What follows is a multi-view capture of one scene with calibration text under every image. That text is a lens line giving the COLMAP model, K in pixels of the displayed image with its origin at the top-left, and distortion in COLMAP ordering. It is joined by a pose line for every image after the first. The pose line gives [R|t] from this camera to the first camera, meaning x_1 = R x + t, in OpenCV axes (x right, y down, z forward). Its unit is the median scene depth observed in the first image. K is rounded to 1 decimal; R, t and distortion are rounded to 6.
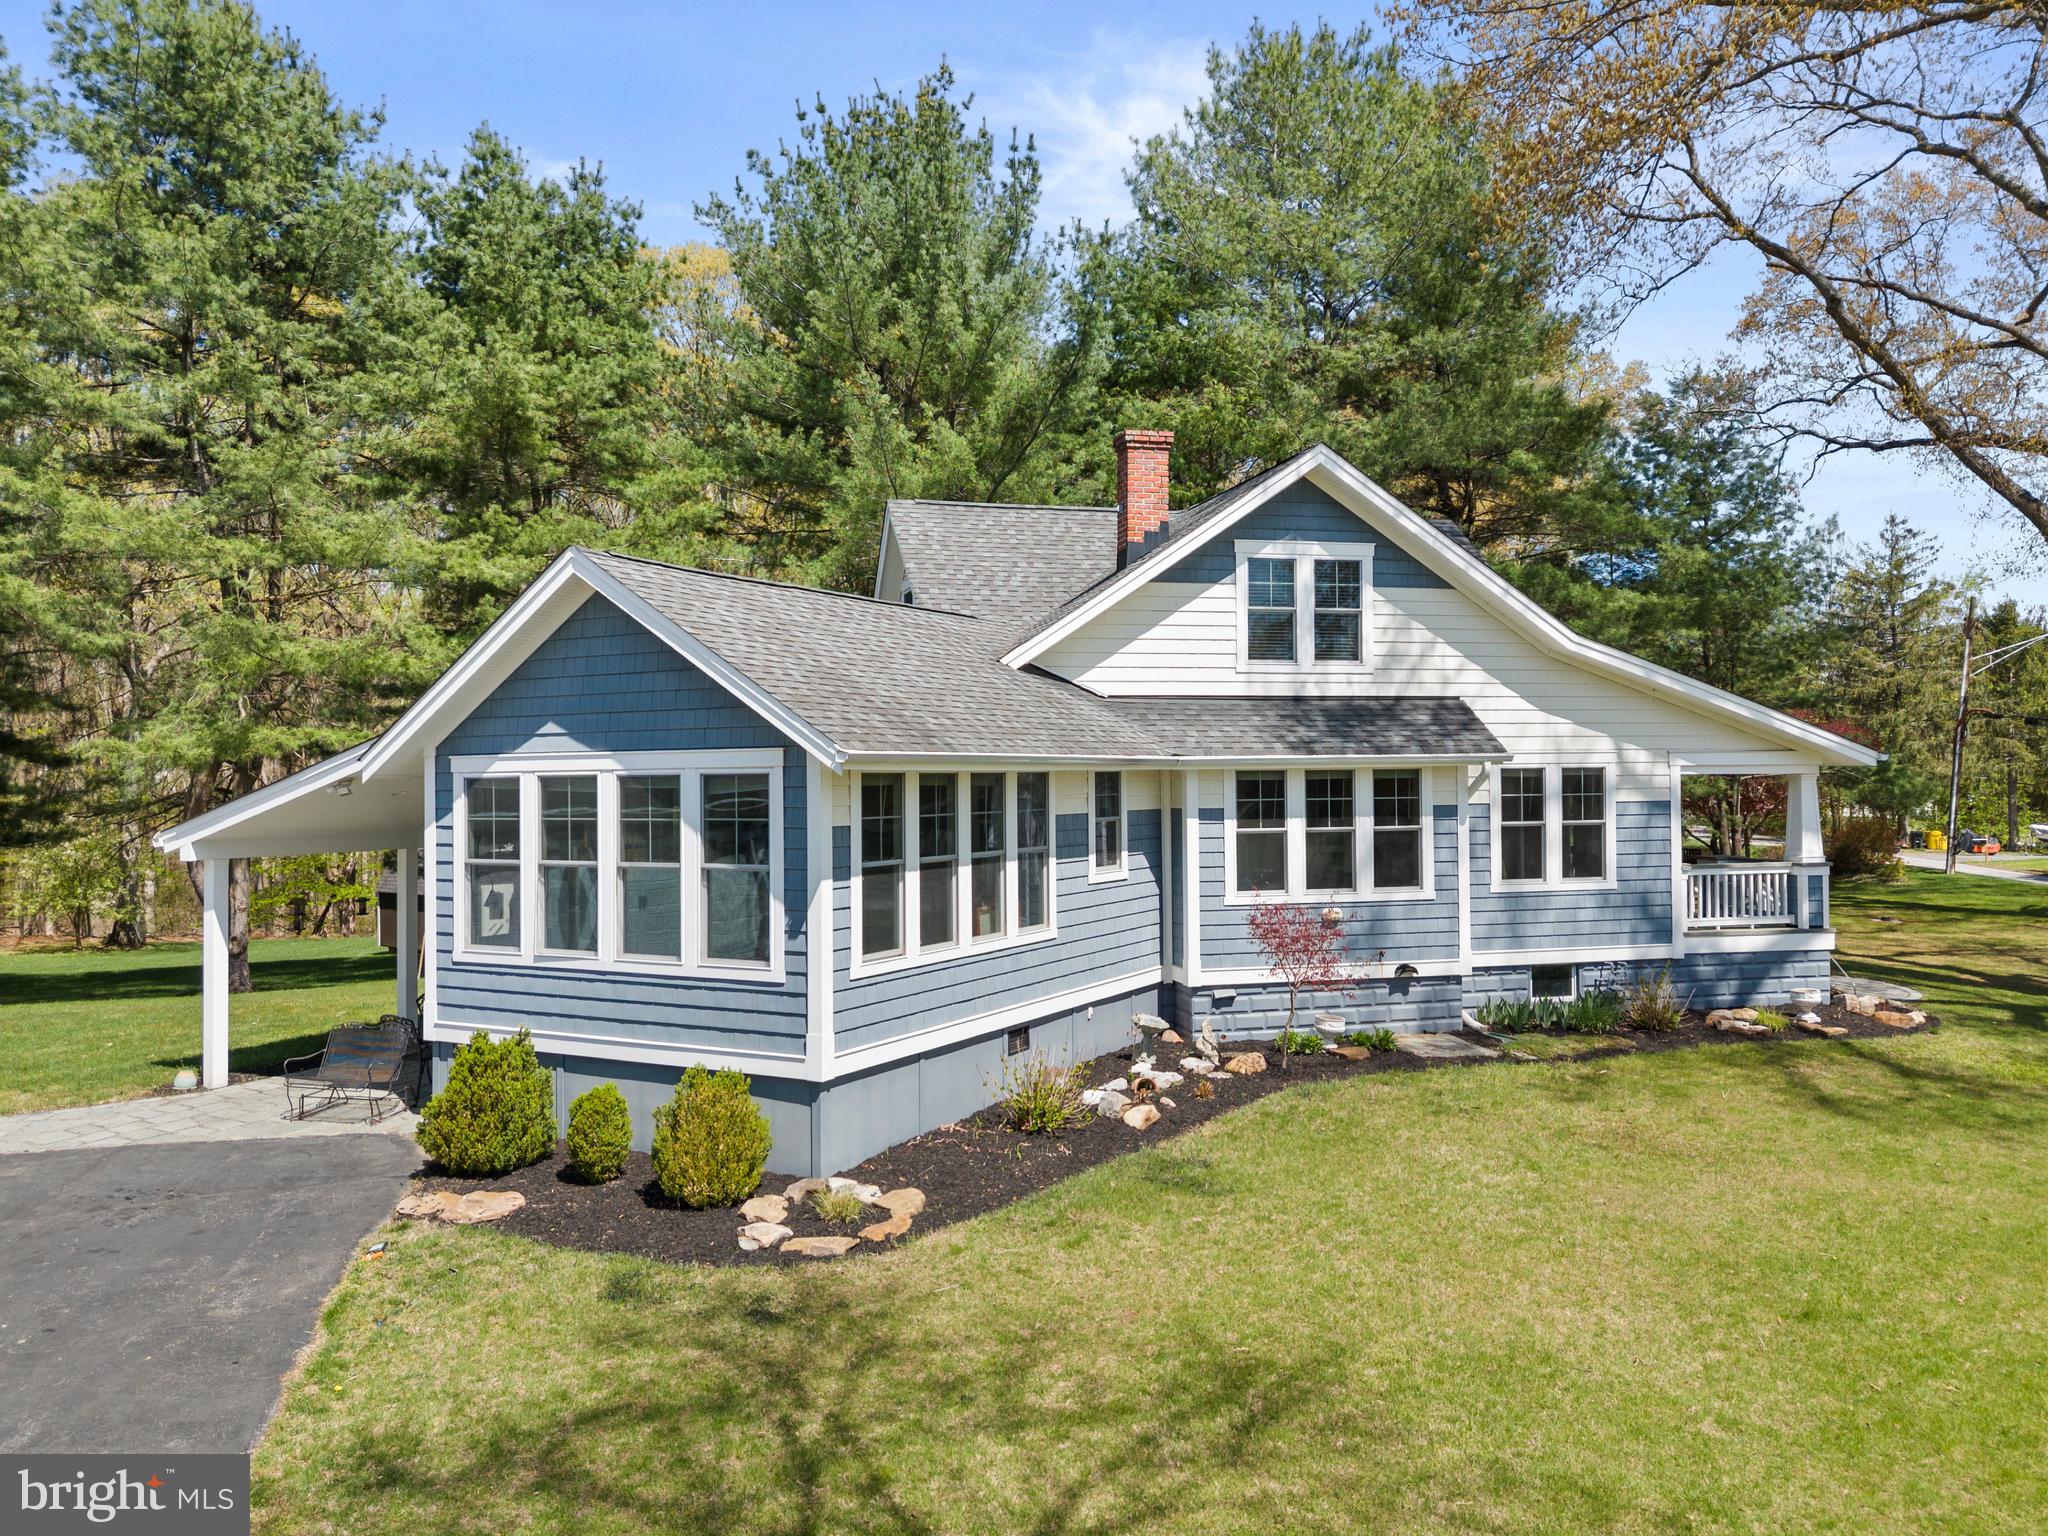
lens RADIAL K [[1497.5, 0, 1031.6], [0, 1497.5, 774.4], [0, 0, 1]] dist [0.095788, -0.095039]
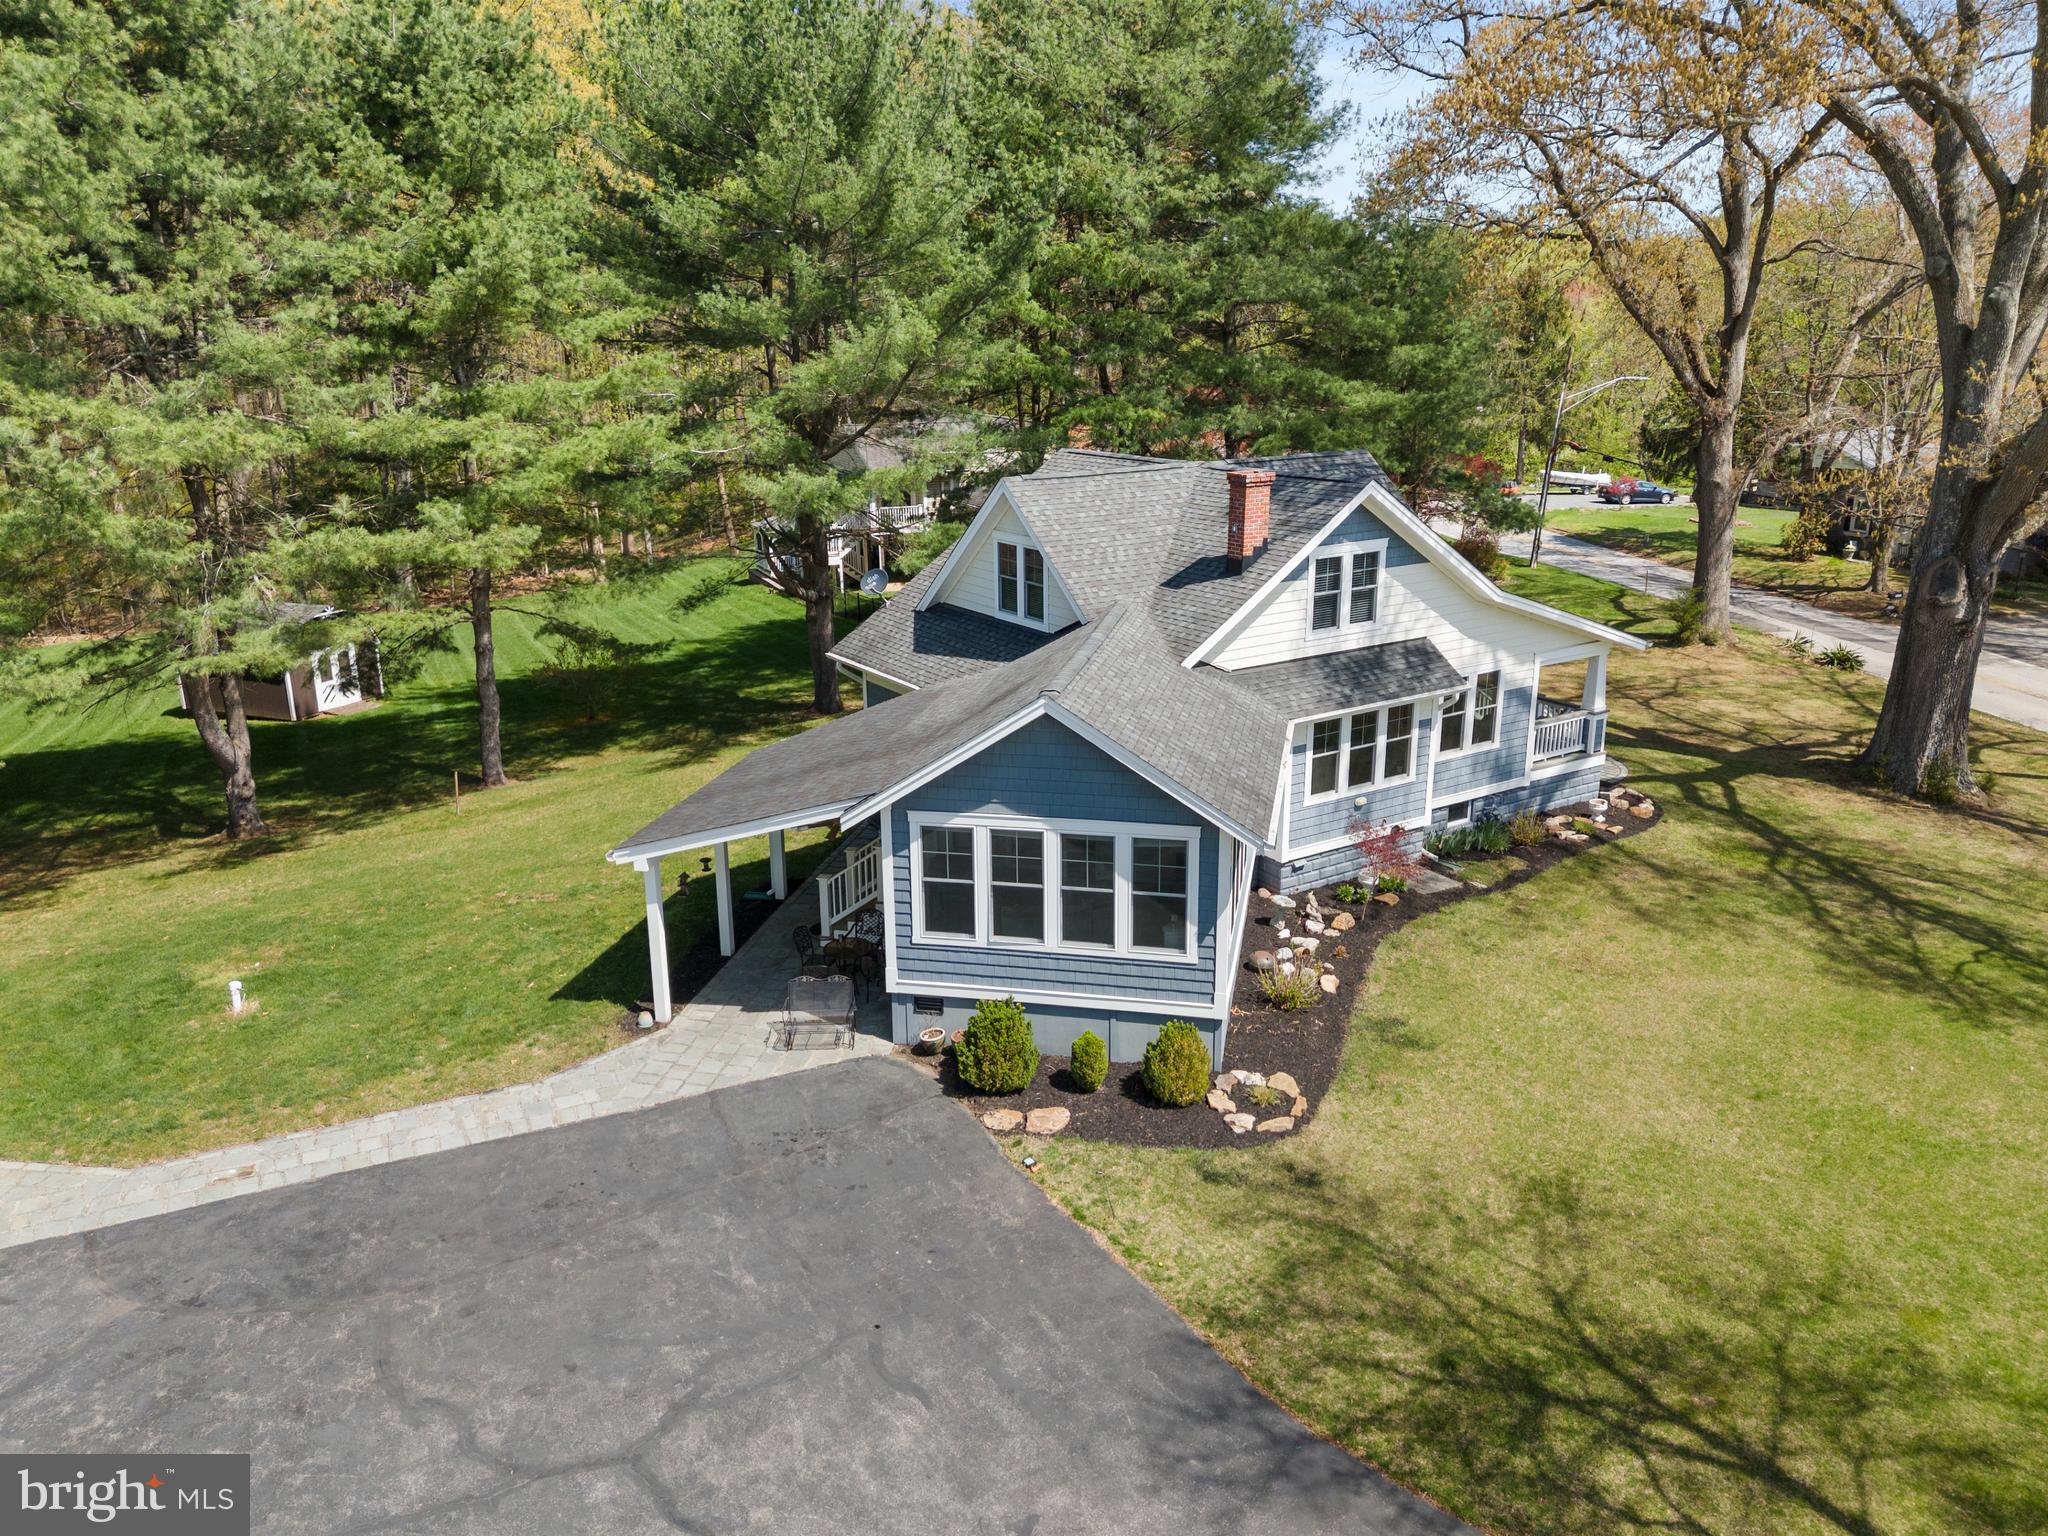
lens RADIAL K [[1497.5, 0, 1031.6], [0, 1497.5, 774.4], [0, 0, 1]] dist [0.095788, -0.095039]
pose [[0.949426, -0.091969, 0.300221, -0.593479], [0.001105, 0.957115, 0.289705, -0.389757], [-0.313990, -0.274721, 0.908812, -0.265513]]
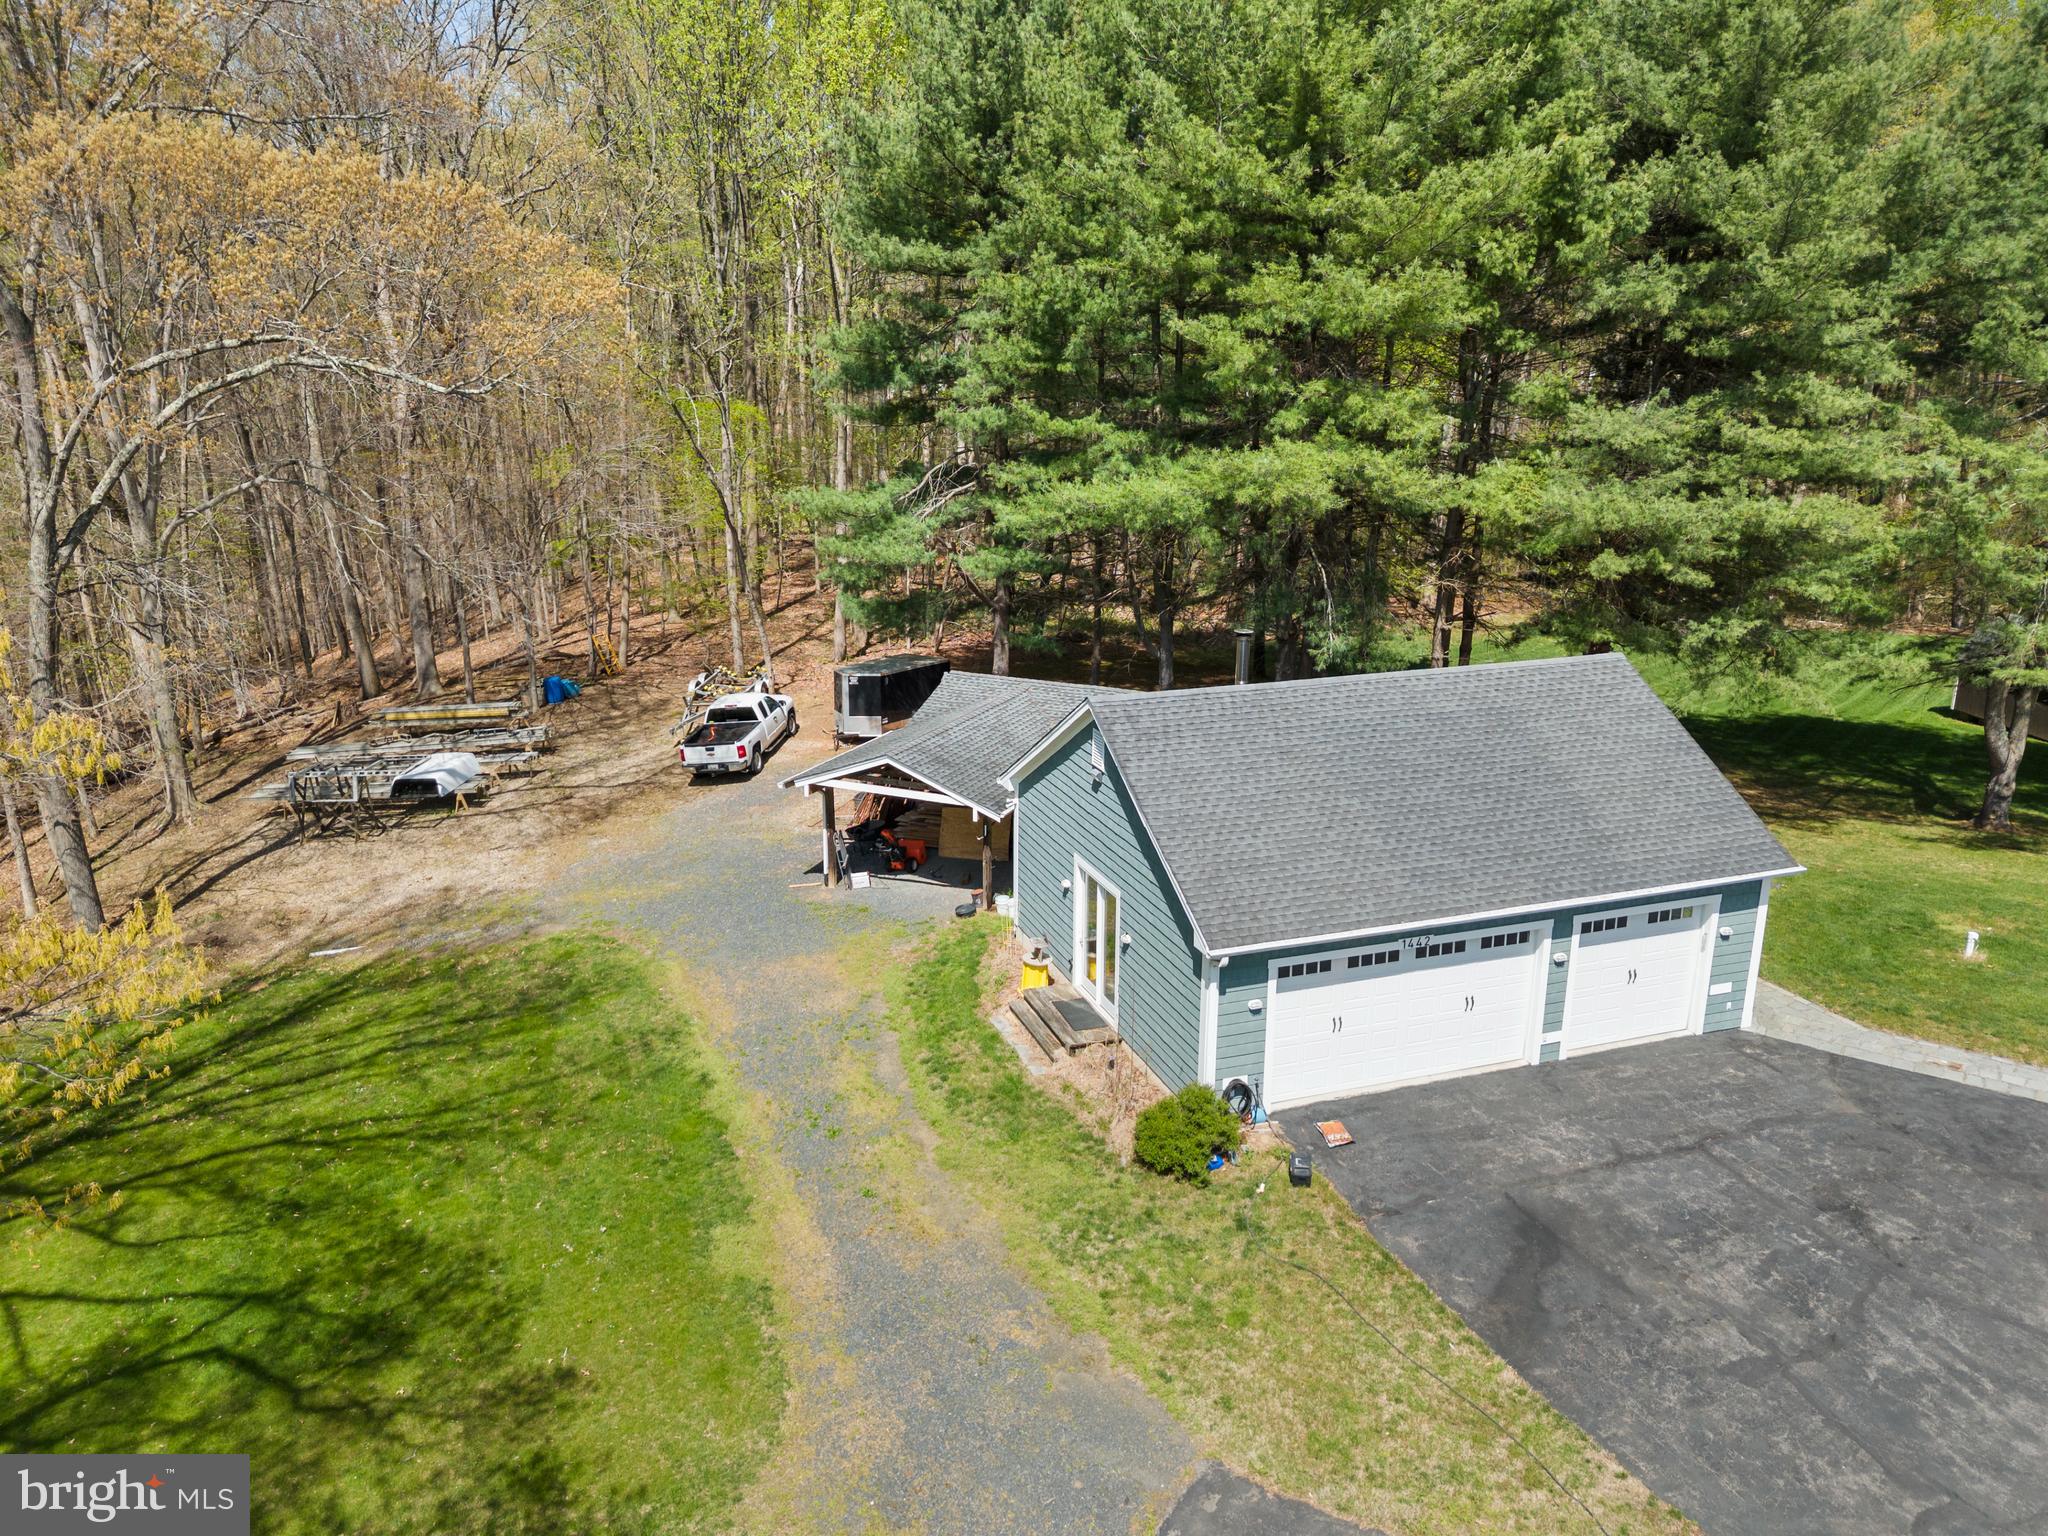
lens RADIAL K [[1520.2, 0, 1024.9], [0, 1520.2, 757.9], [0, 0, 1]] dist [0.102274, -0.102163]
pose [[0.749876, 0.193658, -0.632600, -0.617445], [-0.009714, 0.959318, 0.282161, -0.463424], [0.661507, -0.205440, 0.721250, -0.703600]]
